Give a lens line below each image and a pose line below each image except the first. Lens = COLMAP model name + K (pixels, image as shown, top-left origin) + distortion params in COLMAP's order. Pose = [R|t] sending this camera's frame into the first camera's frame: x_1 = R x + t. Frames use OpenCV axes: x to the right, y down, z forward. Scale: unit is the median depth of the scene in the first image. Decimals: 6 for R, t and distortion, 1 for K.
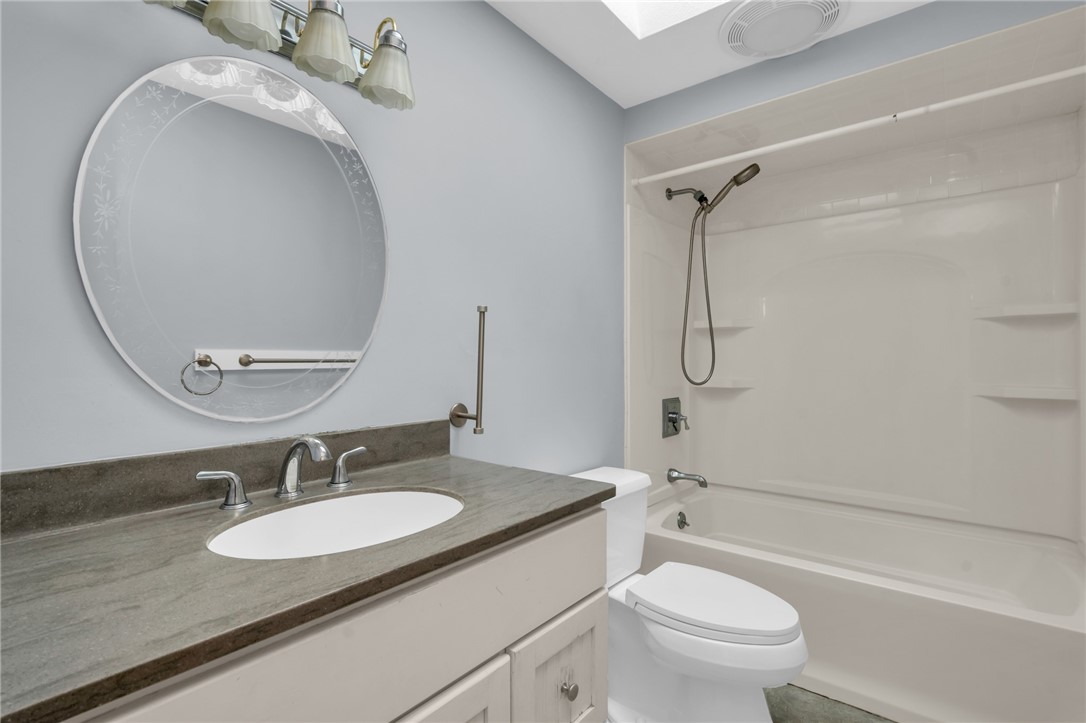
lens RADIAL K [[508.0, 0, 543.0], [0, 508.0, 361.5], [0, 0, 1]] dist [0.000942, 0.000679]
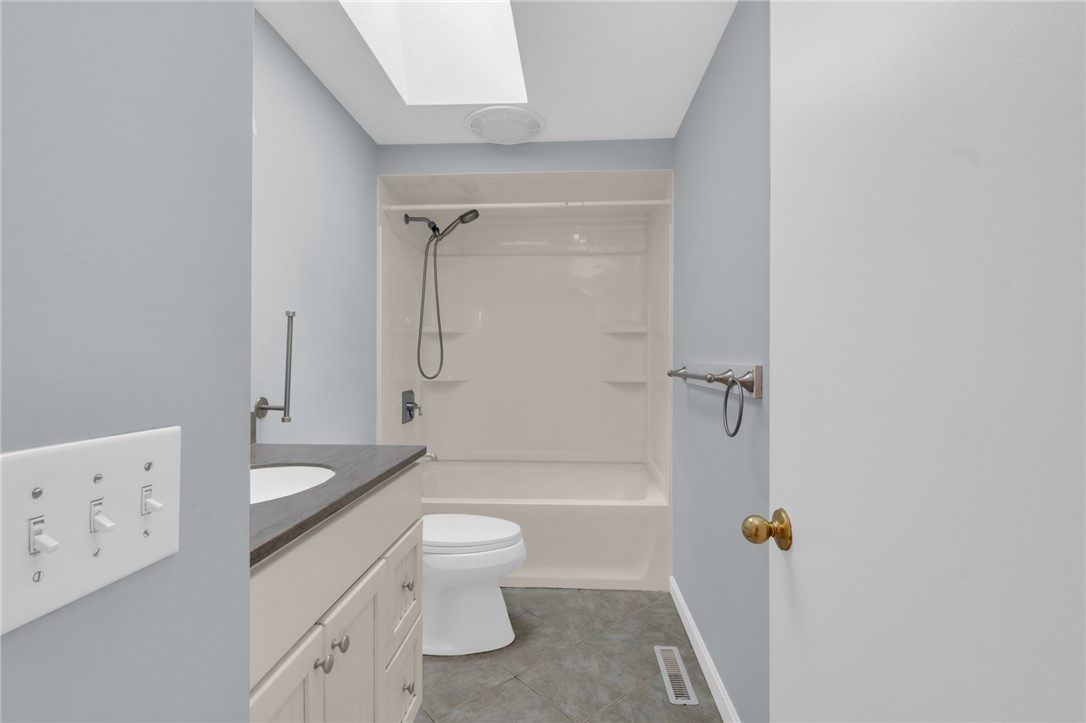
lens RADIAL K [[482.2, 0, 551.9], [0, 482.2, 360.3], [0, 0, 1]] dist [0.003463, -0.000078]
pose [[0.811341, 0.001415, 0.584571, -0.154765], [-0.002087, 0.999998, 0.000477, 0.000162], [-0.584569, -0.001607, 0.811342, -0.132216]]
